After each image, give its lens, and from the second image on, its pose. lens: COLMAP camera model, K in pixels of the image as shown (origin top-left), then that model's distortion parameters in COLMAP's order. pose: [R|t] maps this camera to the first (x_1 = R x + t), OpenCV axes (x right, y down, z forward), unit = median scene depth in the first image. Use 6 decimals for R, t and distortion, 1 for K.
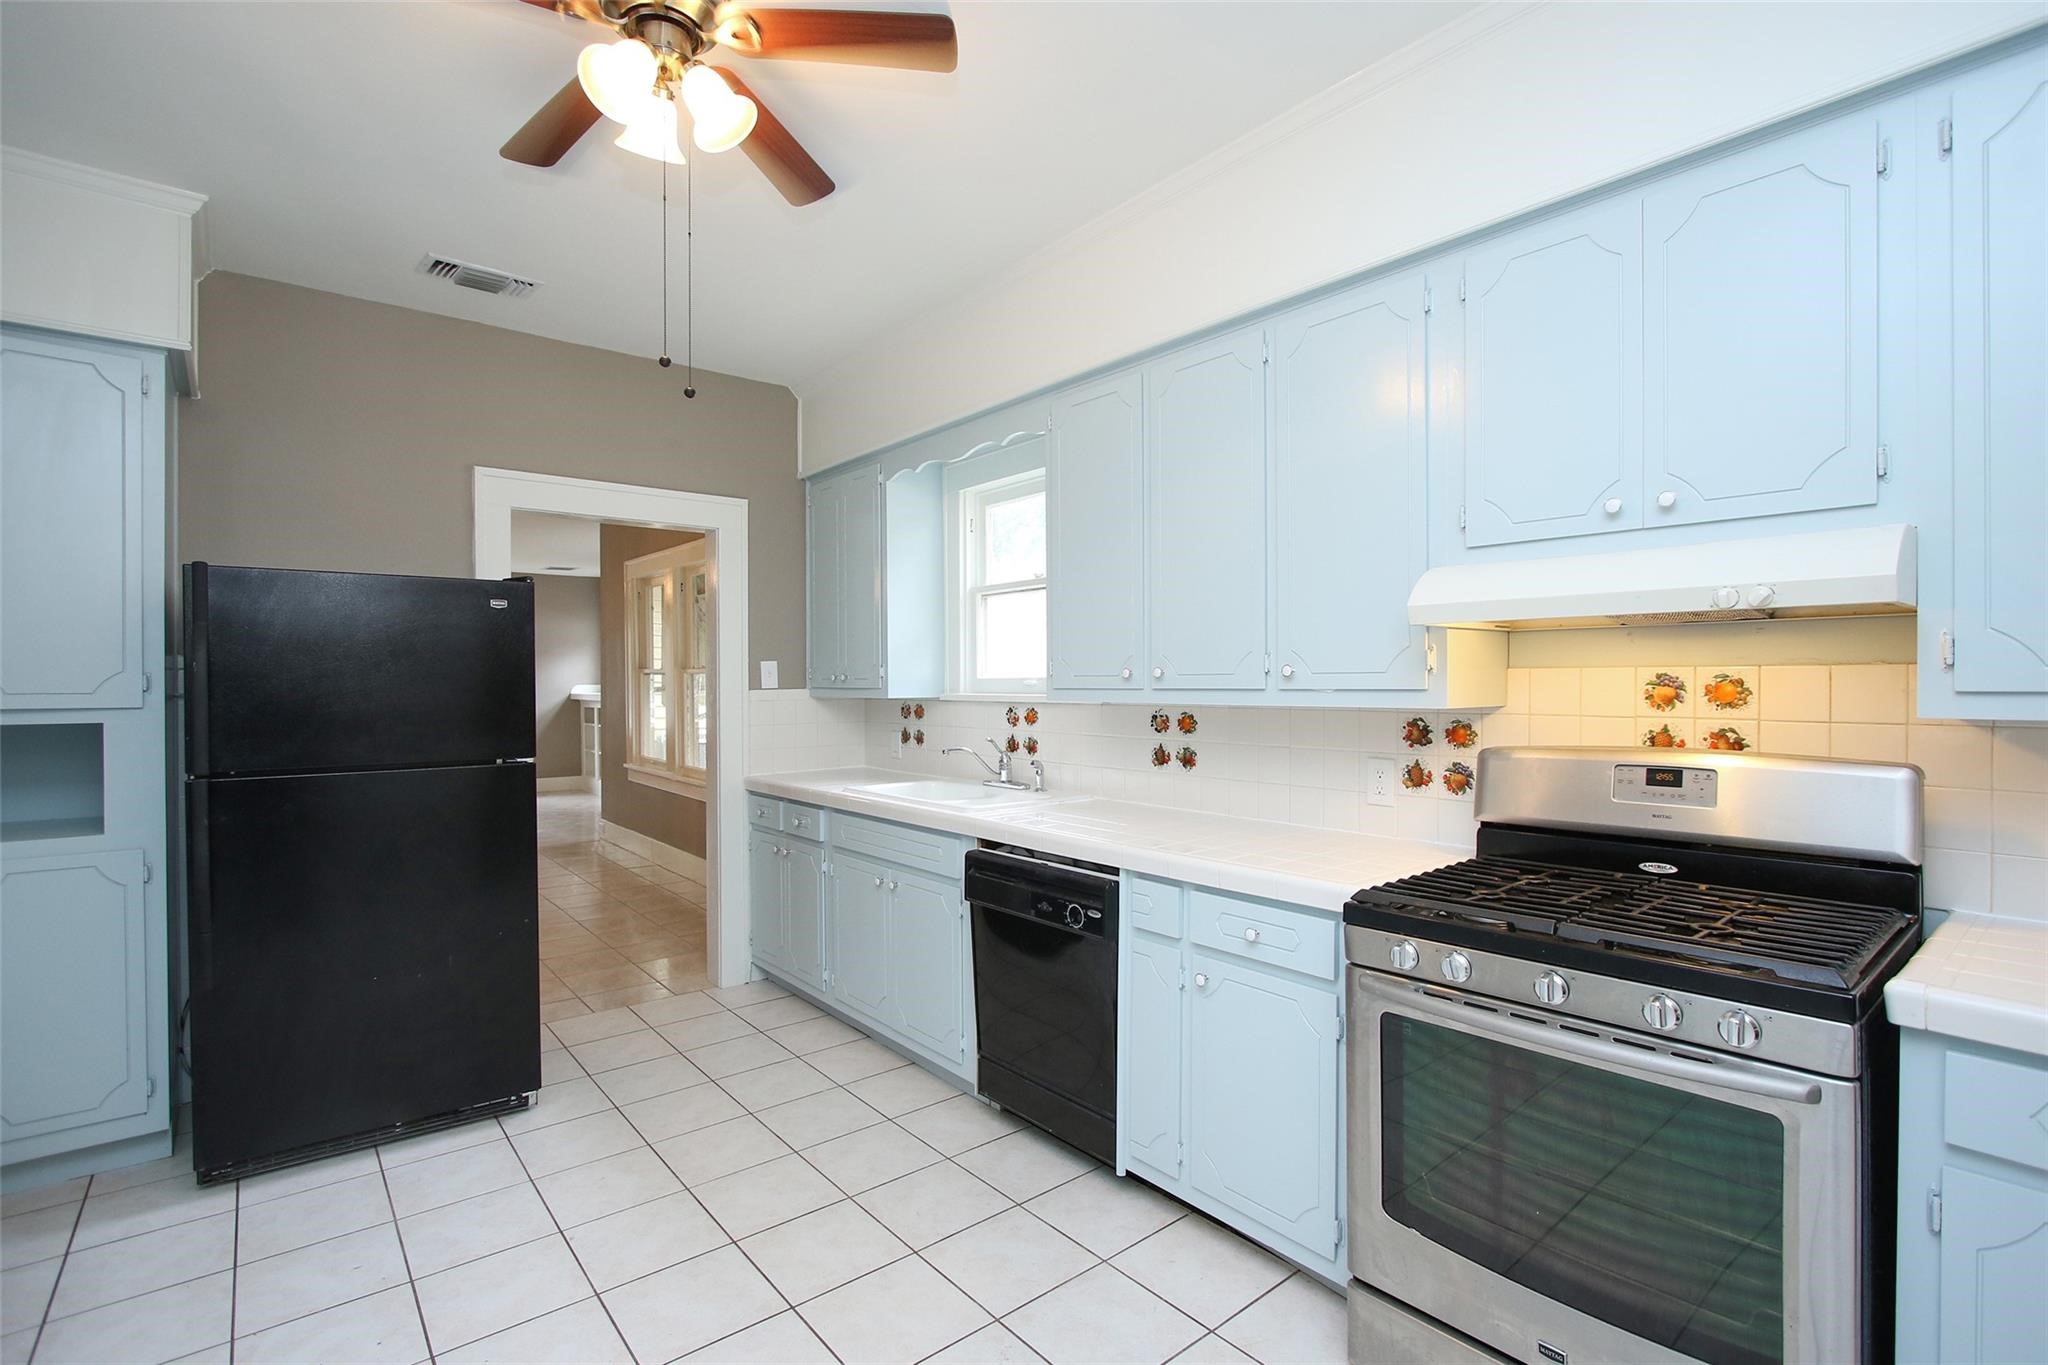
lens RADIAL K [[941.0, 0, 1014.3], [0, 941.0, 690.7], [0, 0, 1]] dist [-0.002475, 0.000551]
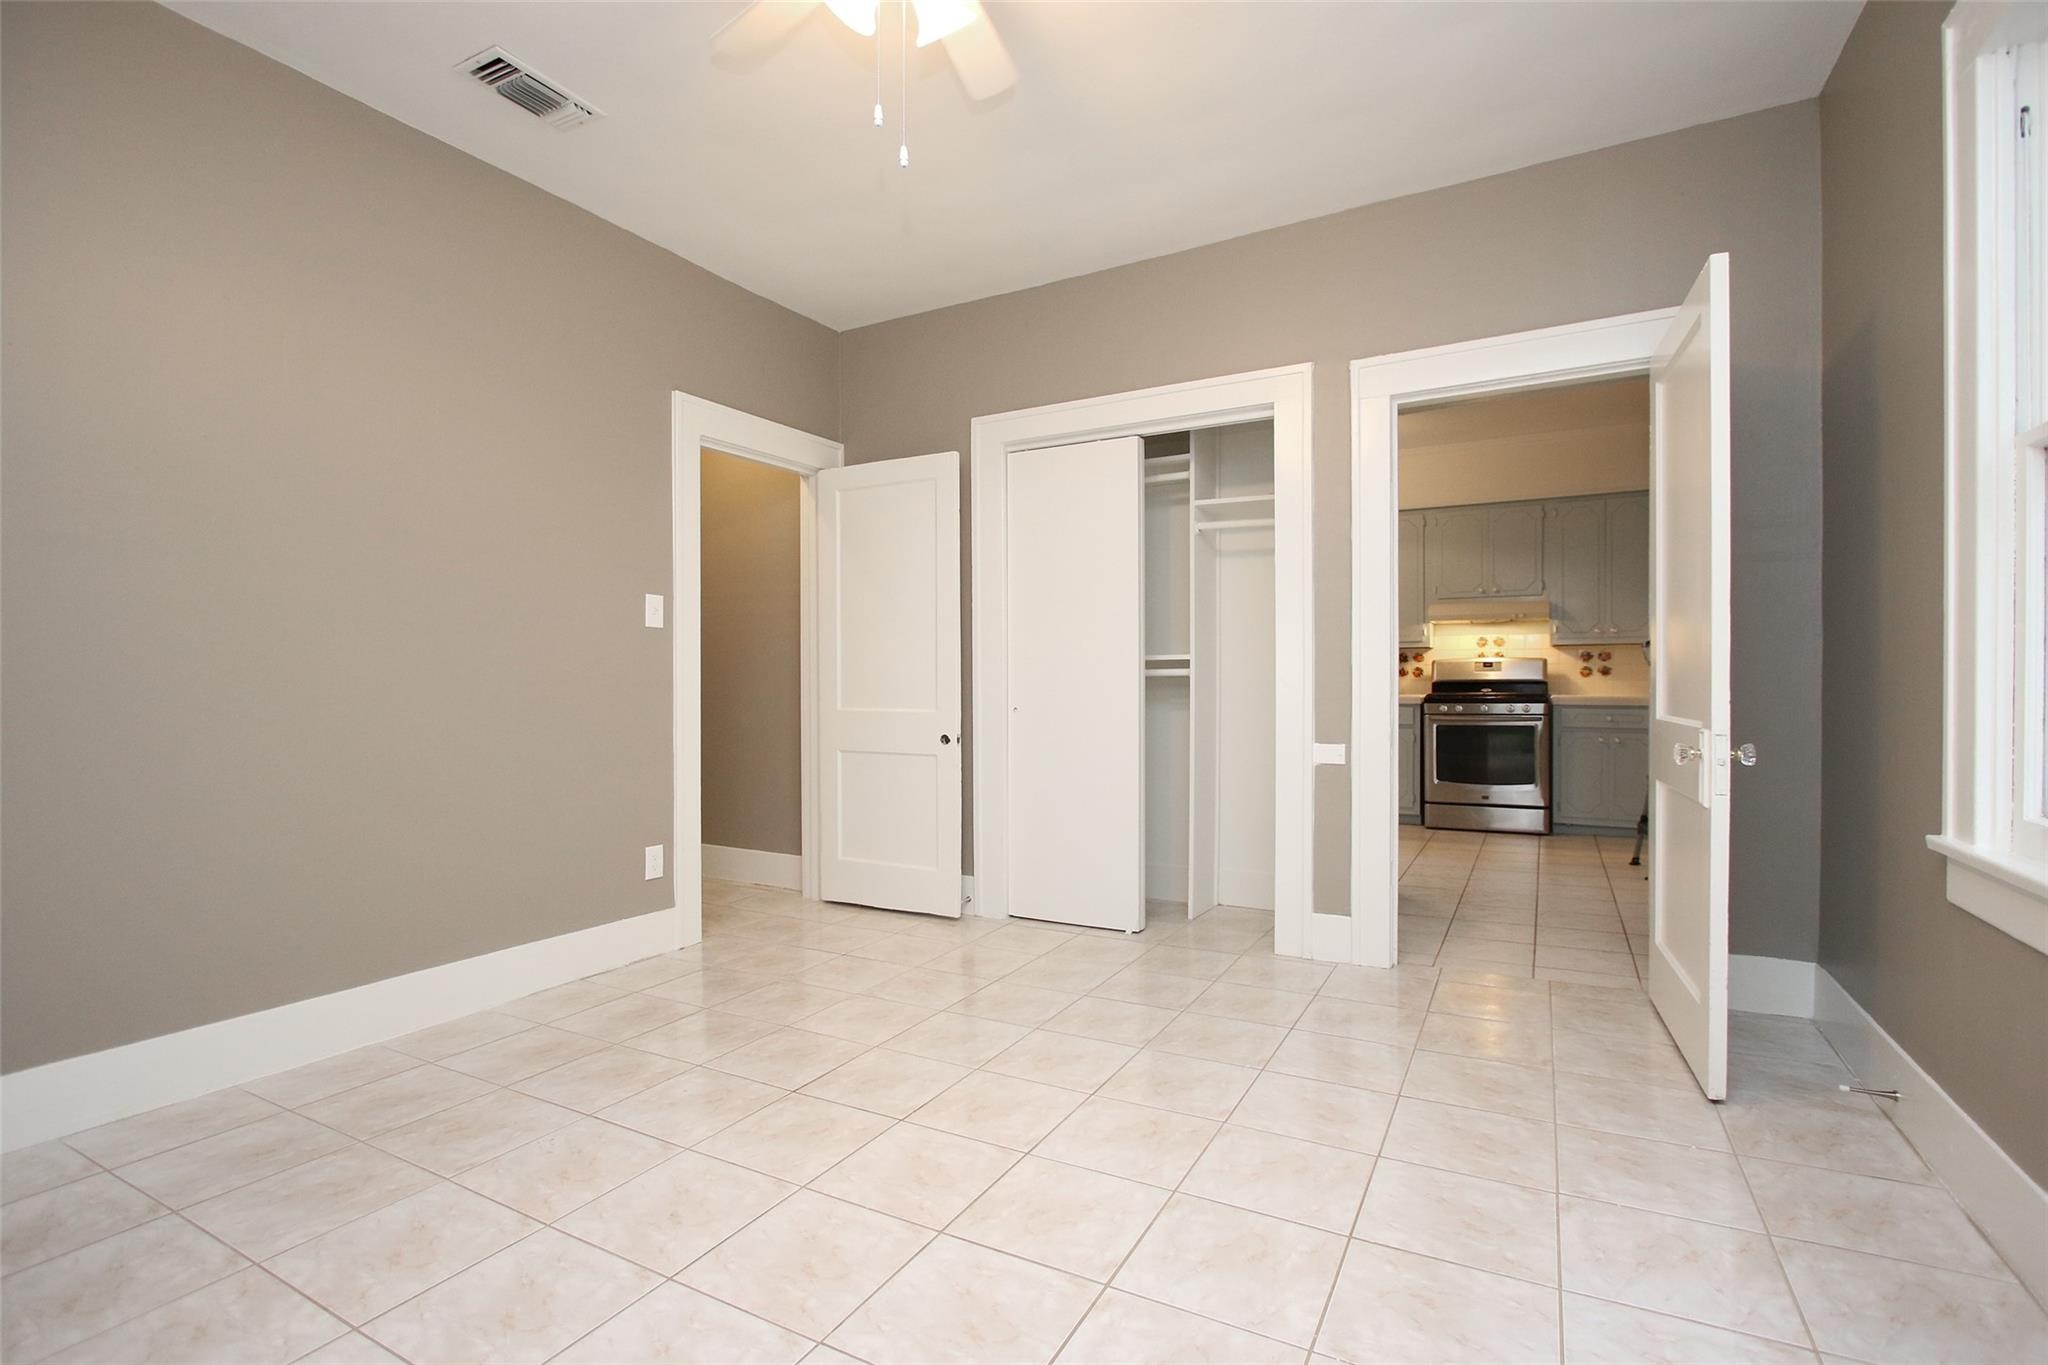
lens RADIAL K [[941.0, 0, 1024.6], [0, 941.0, 683.3], [0, 0, 1]] dist [-0.002475, 0.000551]
pose [[0.931324, -0.002068, 0.364186, -1.408576], [0.005040, 0.999961, -0.007209, 0.110610], [-0.364157, 0.008549, 0.931298, -1.061924]]
